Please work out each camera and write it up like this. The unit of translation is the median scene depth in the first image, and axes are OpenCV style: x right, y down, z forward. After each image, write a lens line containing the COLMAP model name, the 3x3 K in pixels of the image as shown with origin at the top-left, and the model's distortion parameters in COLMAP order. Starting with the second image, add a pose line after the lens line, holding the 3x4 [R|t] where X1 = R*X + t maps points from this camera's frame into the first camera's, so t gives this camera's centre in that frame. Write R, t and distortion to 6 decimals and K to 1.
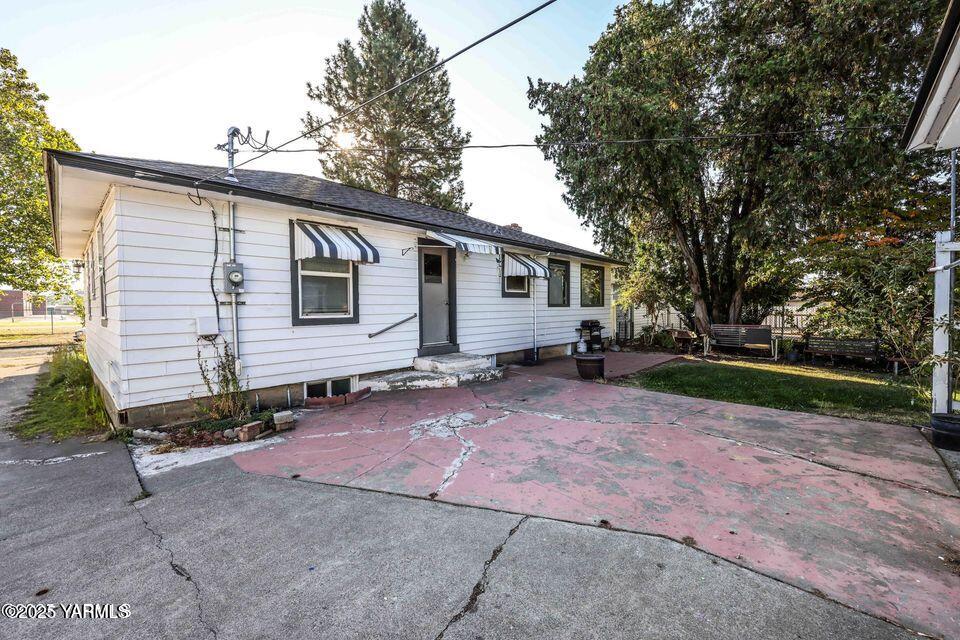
lens RADIAL K [[387.3, 0, 480.0], [0, 387.3, 320.0], [0, 0, 1]] dist [0.000873, 0.000209]
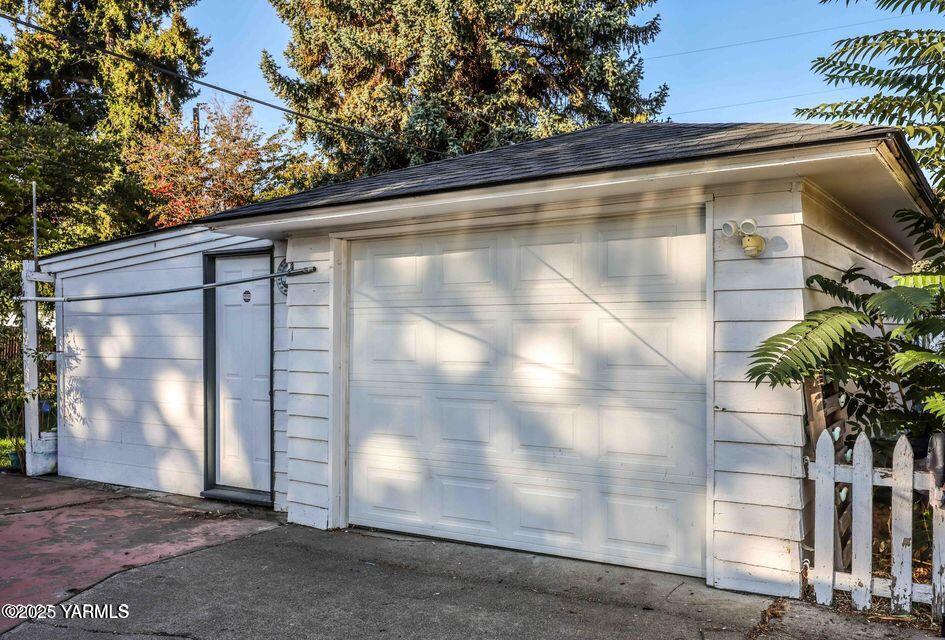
lens RADIAL K [[827.1, 0, 472.5], [0, 827.1, 320.0], [0, 0, 1]] dist [-0.003391, -0.002679]
pose [[-0.181611, 0.020087, 0.983165, -0.541879], [0.041459, 0.999059, -0.012753, -0.002578], [-0.982496, 0.038445, -0.182273, 0.150055]]
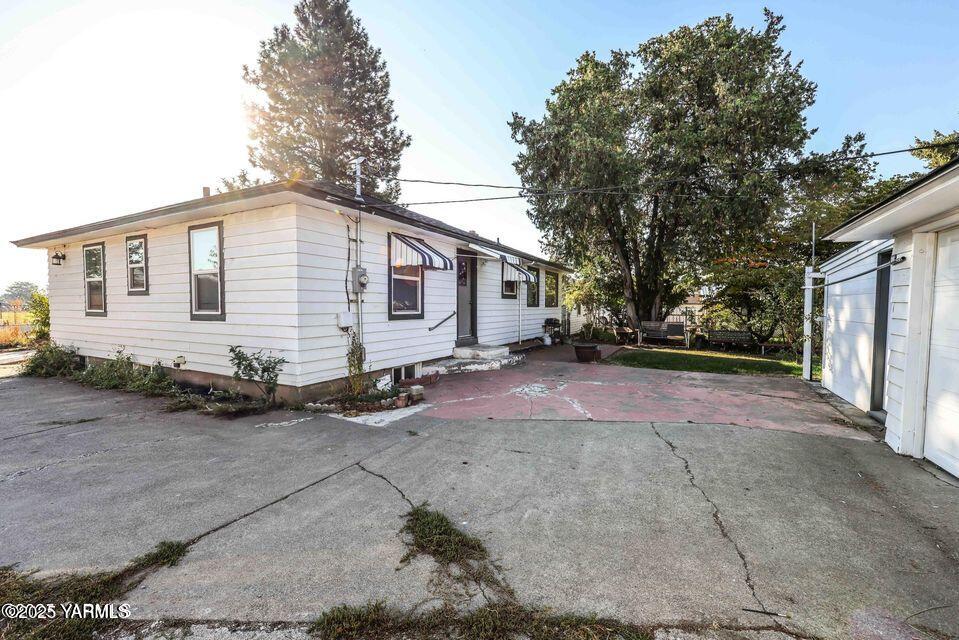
lens RADIAL K [[398.1, 0, 479.5], [0, 398.1, 320.0], [0, 0, 1]] dist [-0.000876, -0.000082]
pose [[0.966317, 0.000480, 0.257353, -0.385955], [-0.000106, 0.999999, -0.001467, 0.011659], [-0.257354, 0.001390, 0.966316, -0.199014]]
